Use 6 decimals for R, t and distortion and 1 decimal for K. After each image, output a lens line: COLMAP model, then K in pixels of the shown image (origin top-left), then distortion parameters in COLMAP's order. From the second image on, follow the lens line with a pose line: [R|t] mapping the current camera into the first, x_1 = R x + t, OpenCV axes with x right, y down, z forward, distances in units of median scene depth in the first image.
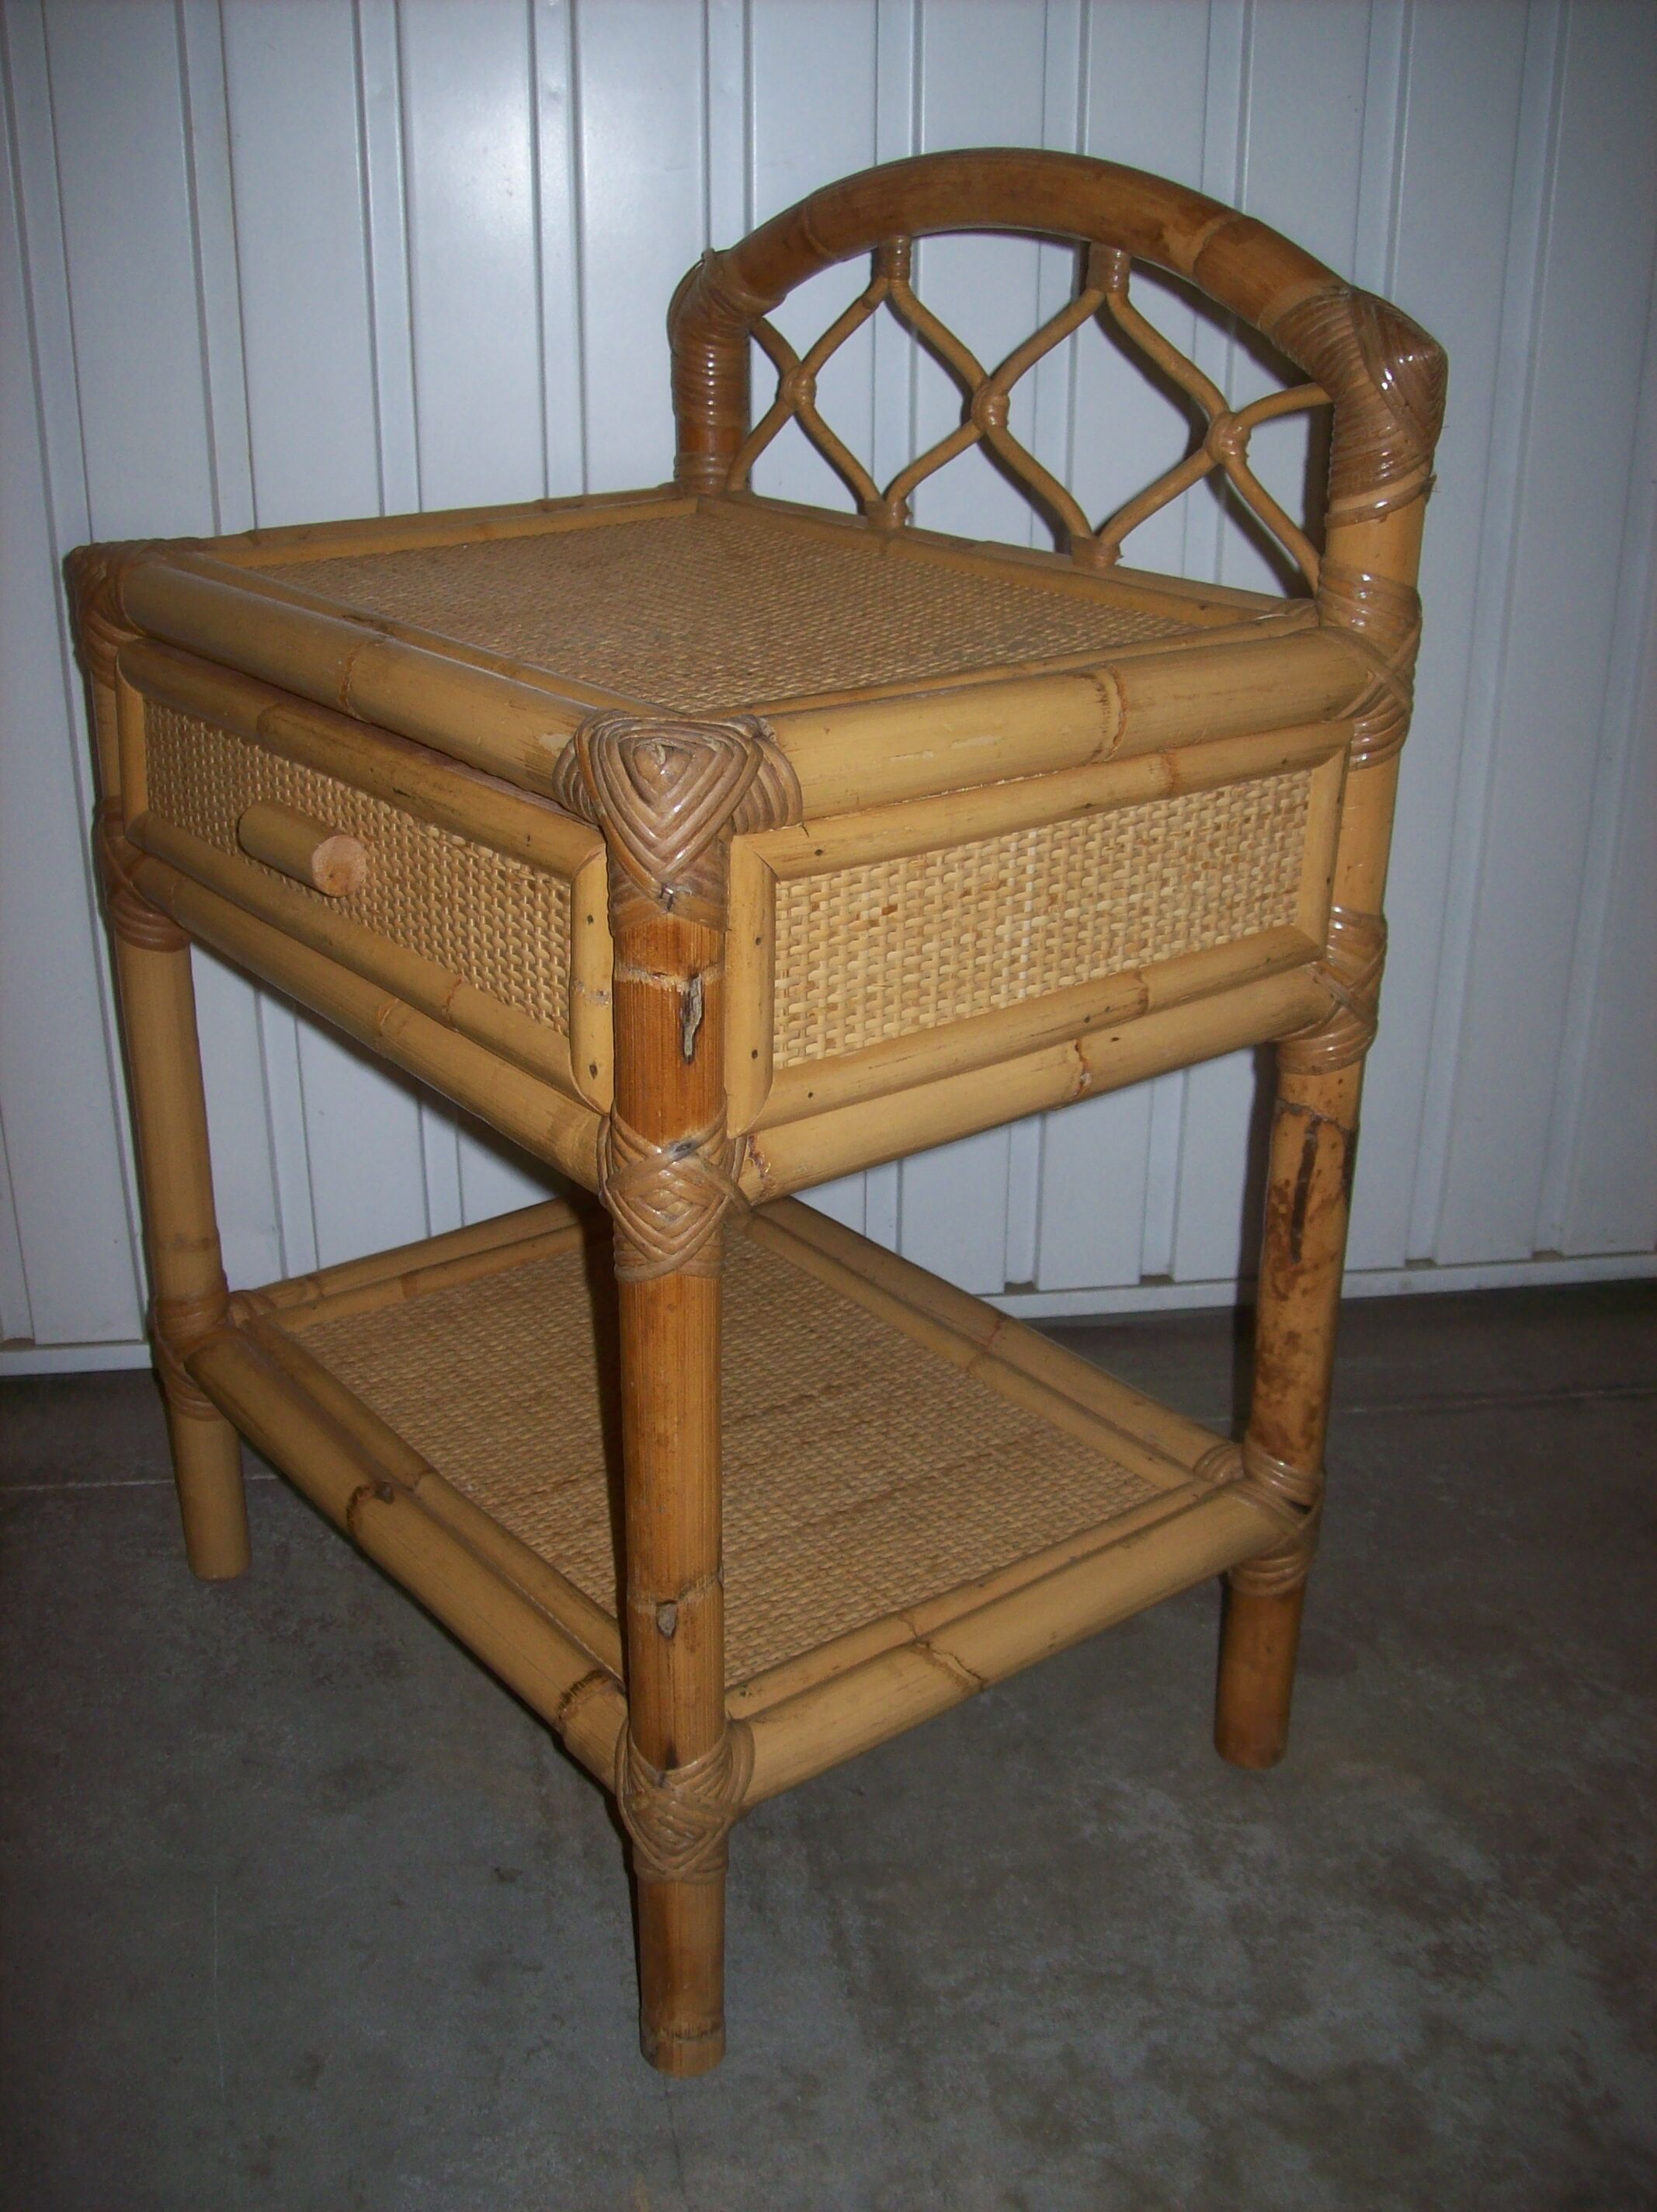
lens RADIAL K [[2389.1, 0, 828.5], [0, 2389.1, 1106.0], [0, 0, 1]] dist [-0.046368, 0.009817]
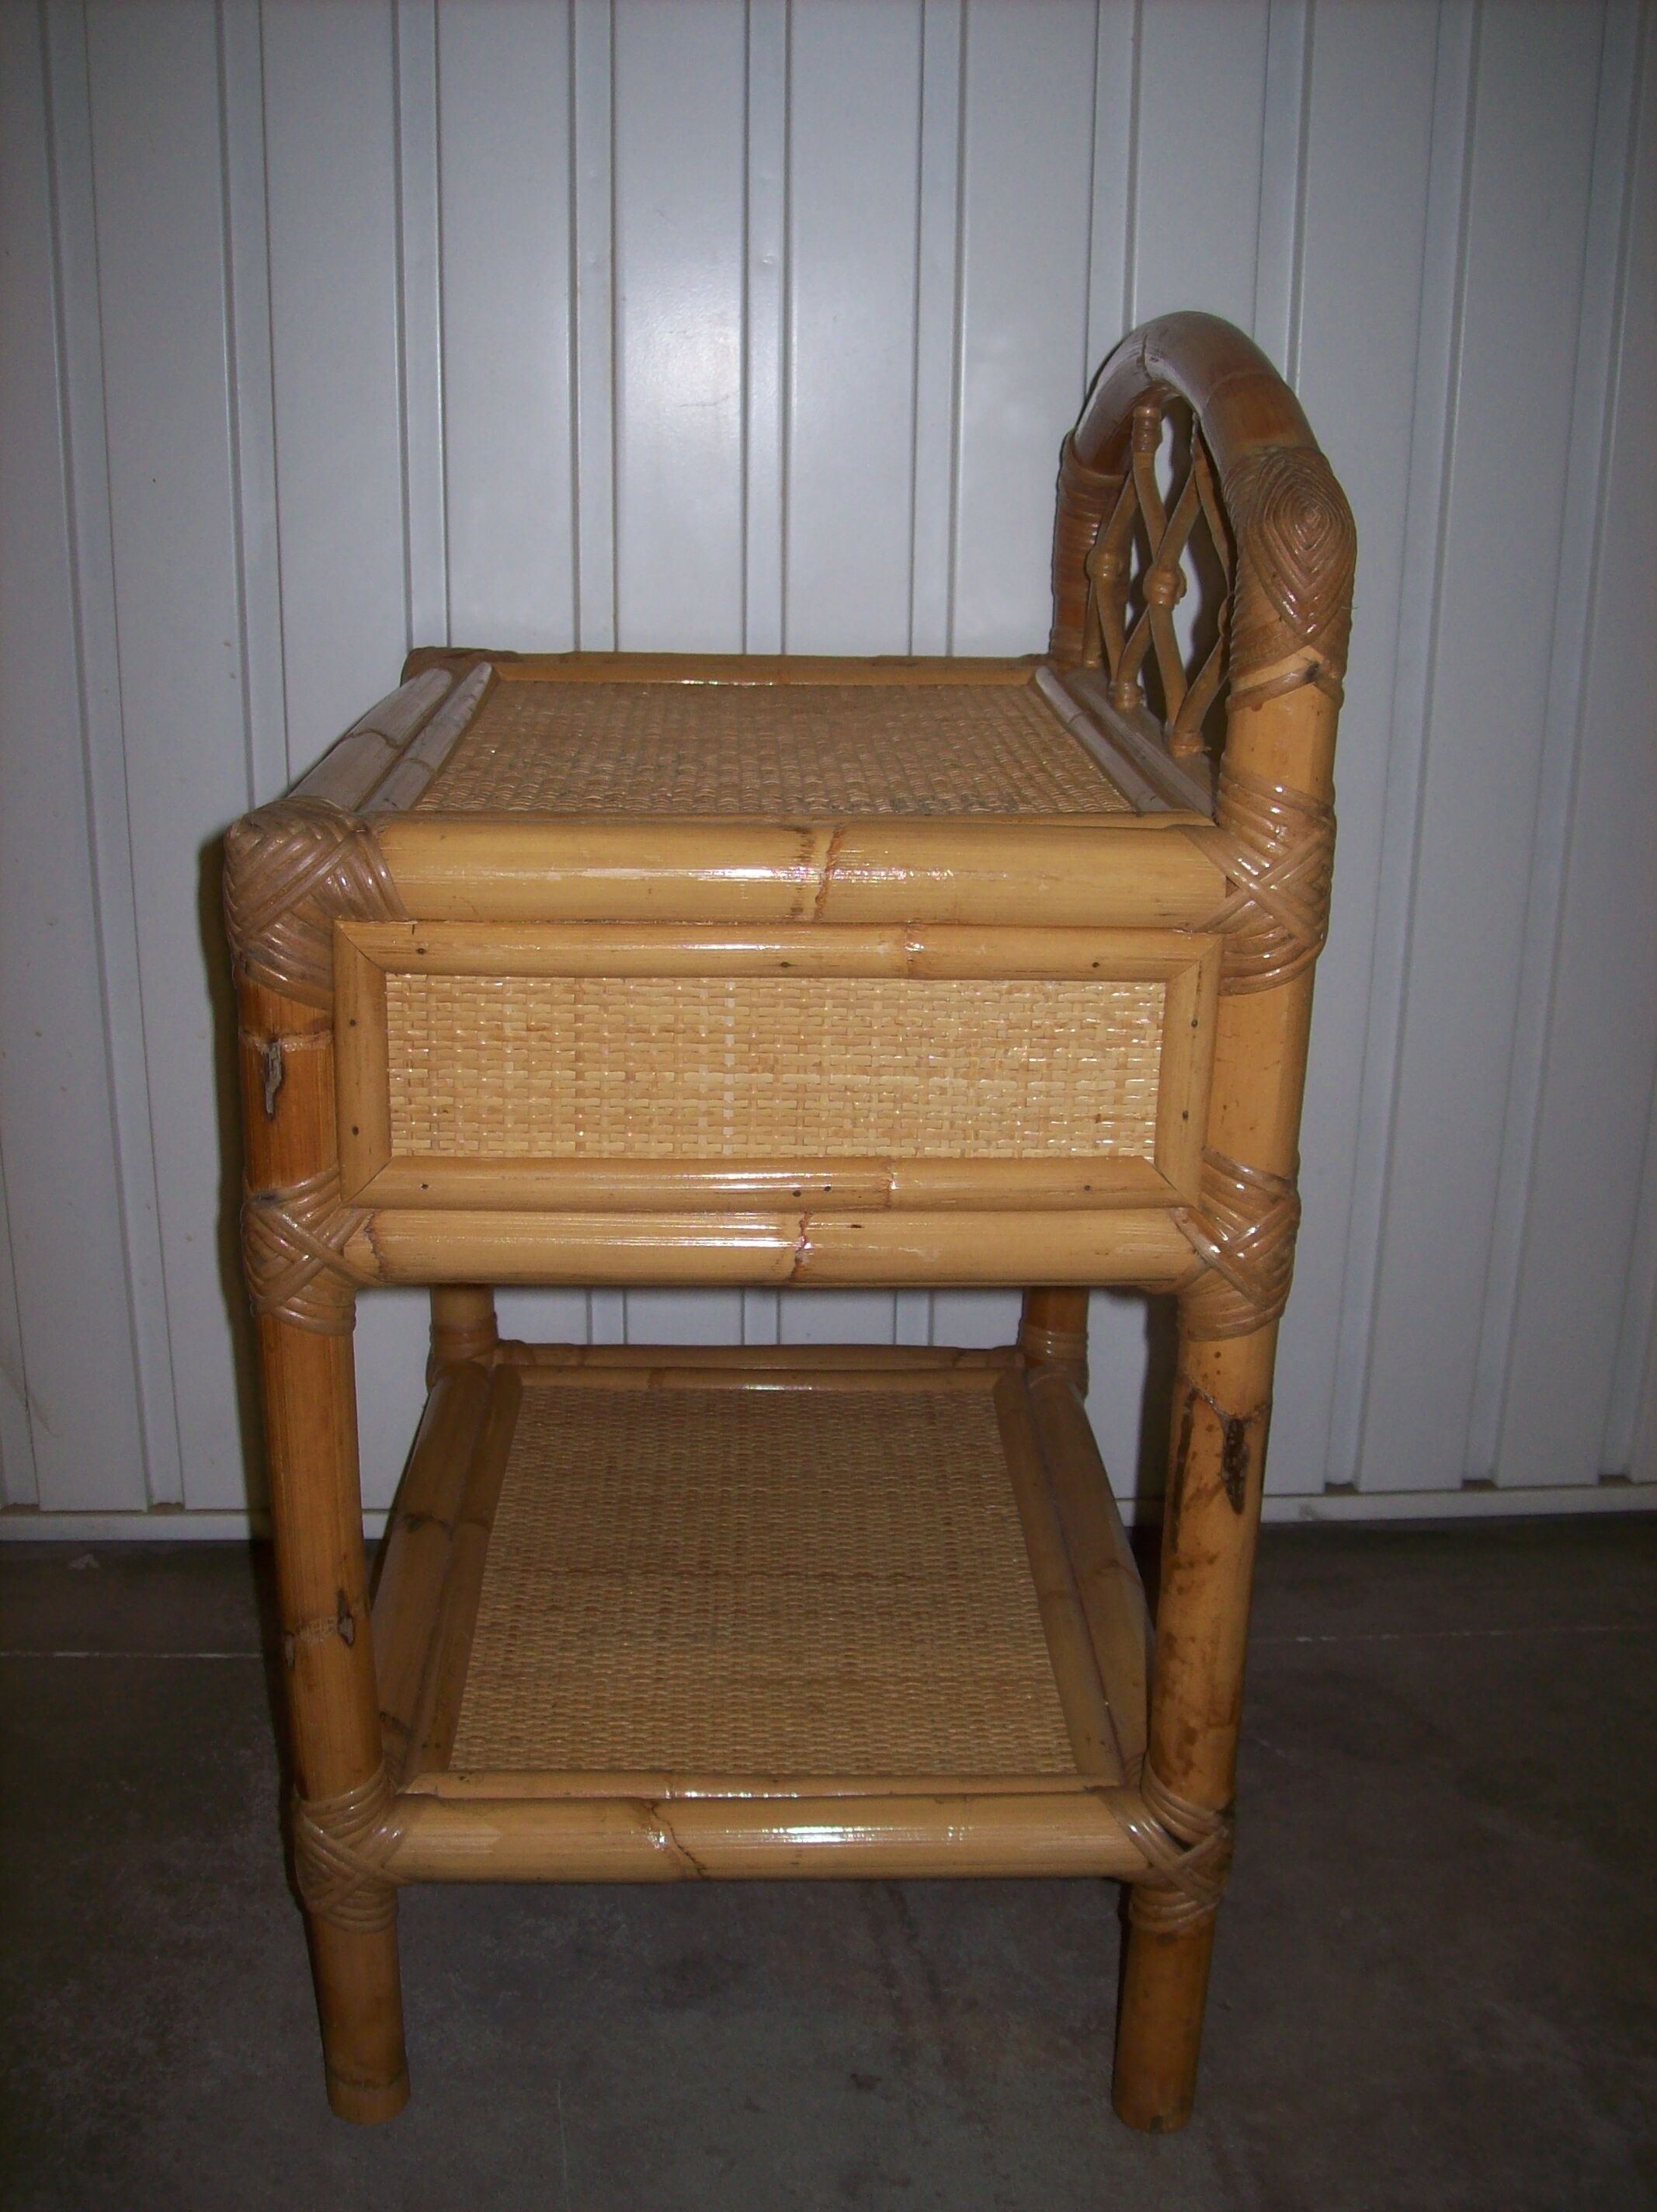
lens RADIAL K [[2389.1, 0, 828.5], [0, 2389.1, 1106.0], [0, 0, 1]] dist [-0.046368, 0.009817]
pose [[0.805887, 0.182343, -0.563291, 0.610964], [-0.235987, 0.971481, -0.023143, -0.047888], [0.543007, 0.151580, 0.825934, 0.196573]]
